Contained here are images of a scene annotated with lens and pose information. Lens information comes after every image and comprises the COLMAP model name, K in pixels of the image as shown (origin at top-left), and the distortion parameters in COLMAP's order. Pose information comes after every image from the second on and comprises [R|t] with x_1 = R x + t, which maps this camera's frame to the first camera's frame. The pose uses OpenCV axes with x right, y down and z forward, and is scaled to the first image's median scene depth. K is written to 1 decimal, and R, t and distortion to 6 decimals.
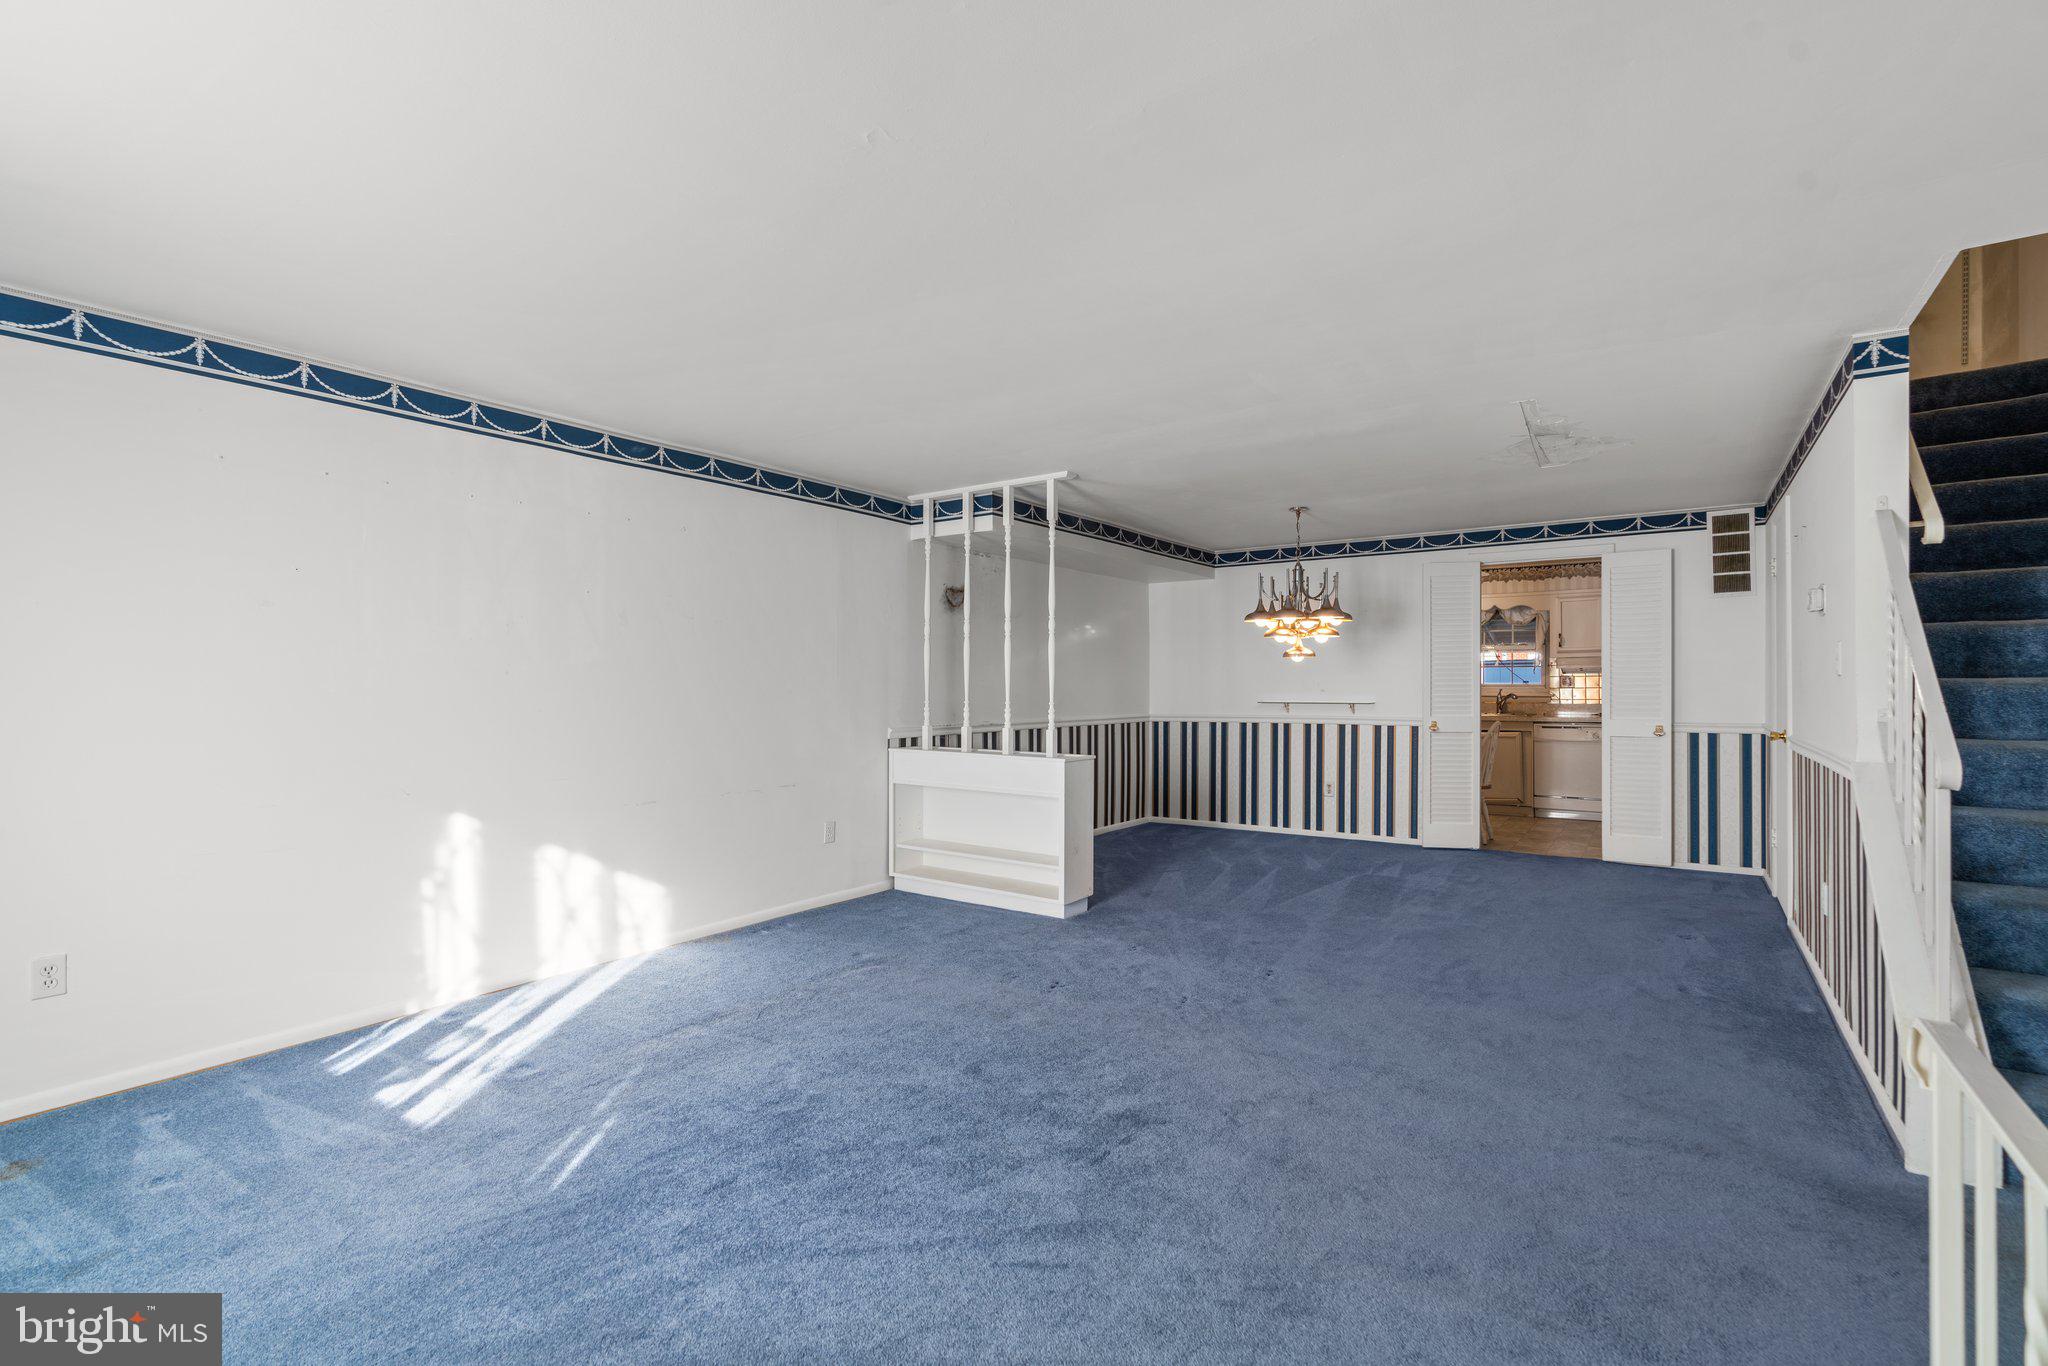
lens RADIAL K [[919.5, 0, 1023.6], [0, 919.5, 696.6], [0, 0, 1]] dist [-0.020181, 0.000184]
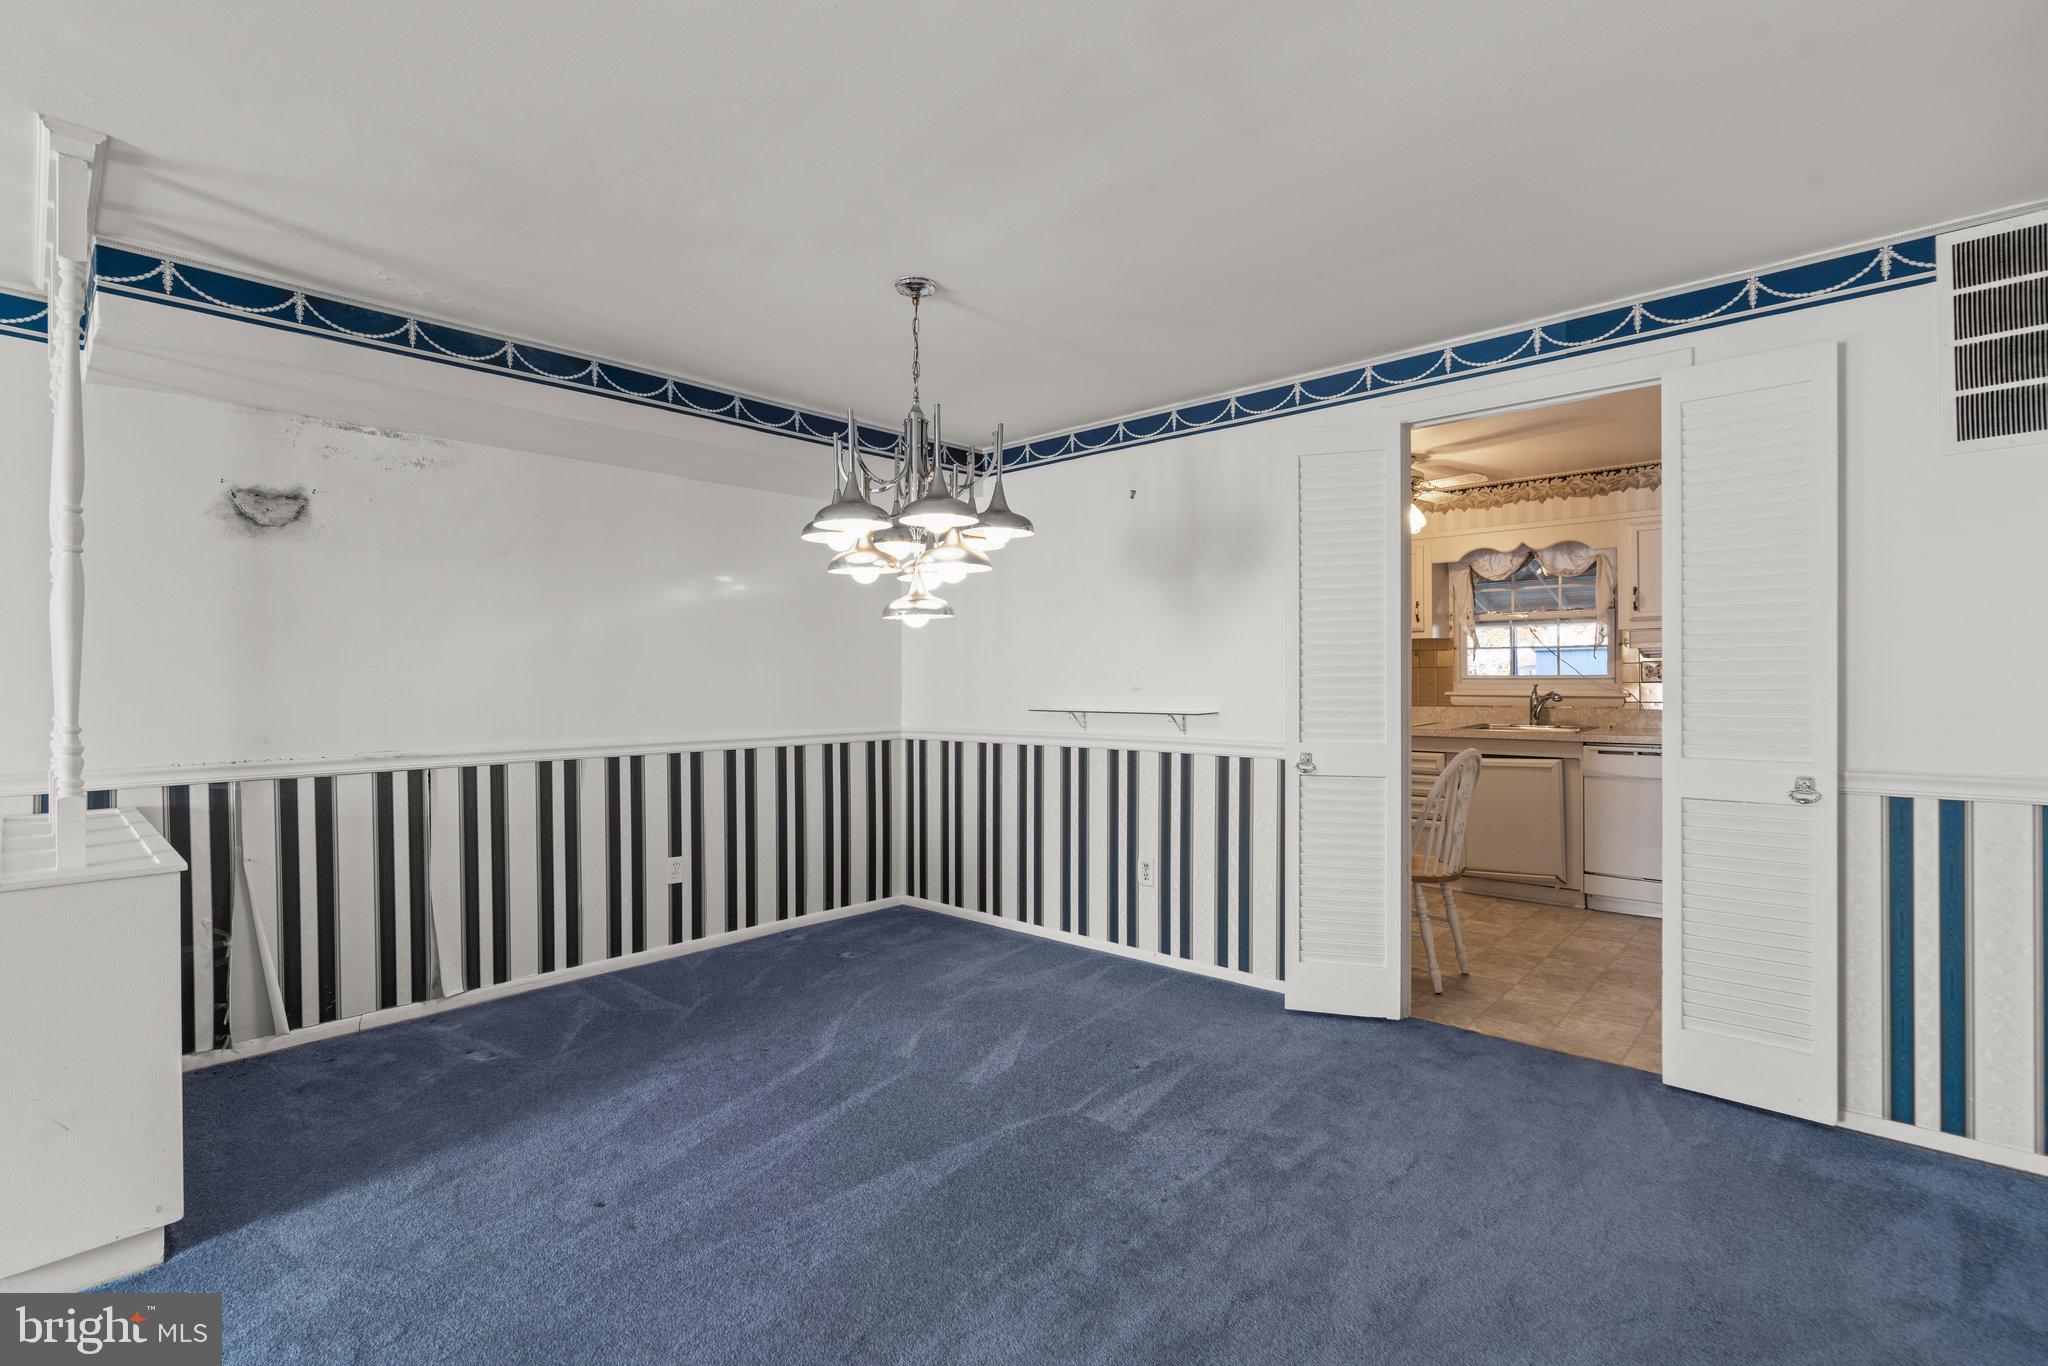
lens RADIAL K [[926.1, 0, 1031.1], [0, 926.1, 691.4], [0, 0, 1]] dist [-0.008982, 0.000962]
pose [[0.992968, -0.001158, -0.118376, 0.346978], [0.001382, 0.999997, 0.001812, -0.006523], [0.118374, -0.001963, 0.992967, 0.473345]]
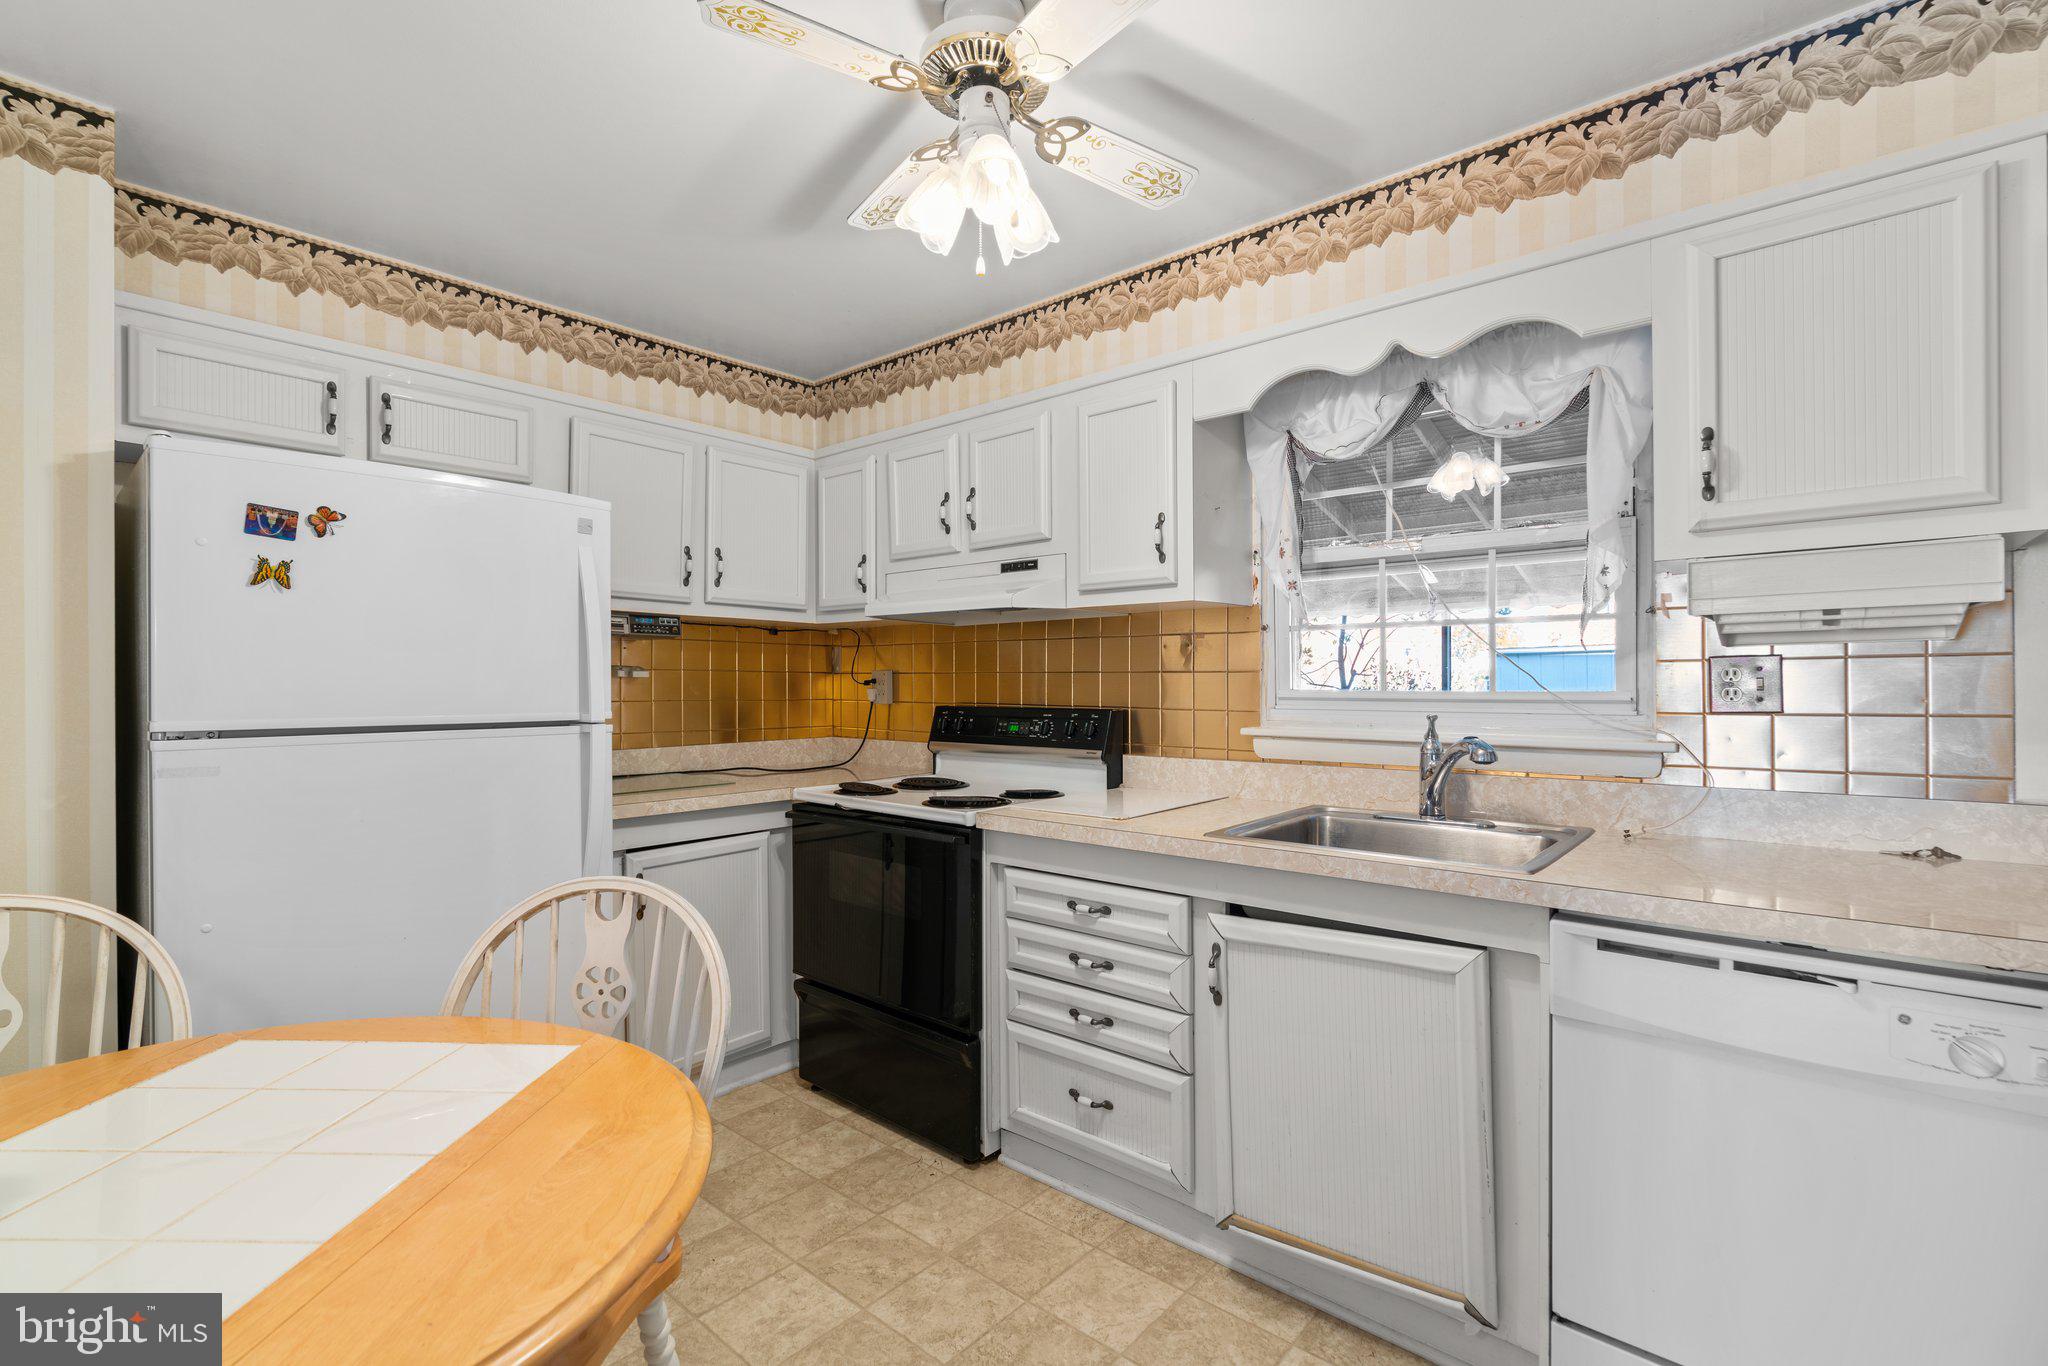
lens RADIAL K [[926.1, 0, 1031.1], [0, 926.1, 691.4], [0, 0, 1]] dist [-0.008982, 0.000962]
pose [[0.995299, 0.008400, -0.096484, 0.576370], [-0.009395, 0.999907, -0.009859, -0.014245], [0.096392, 0.010719, 0.995286, 0.984417]]
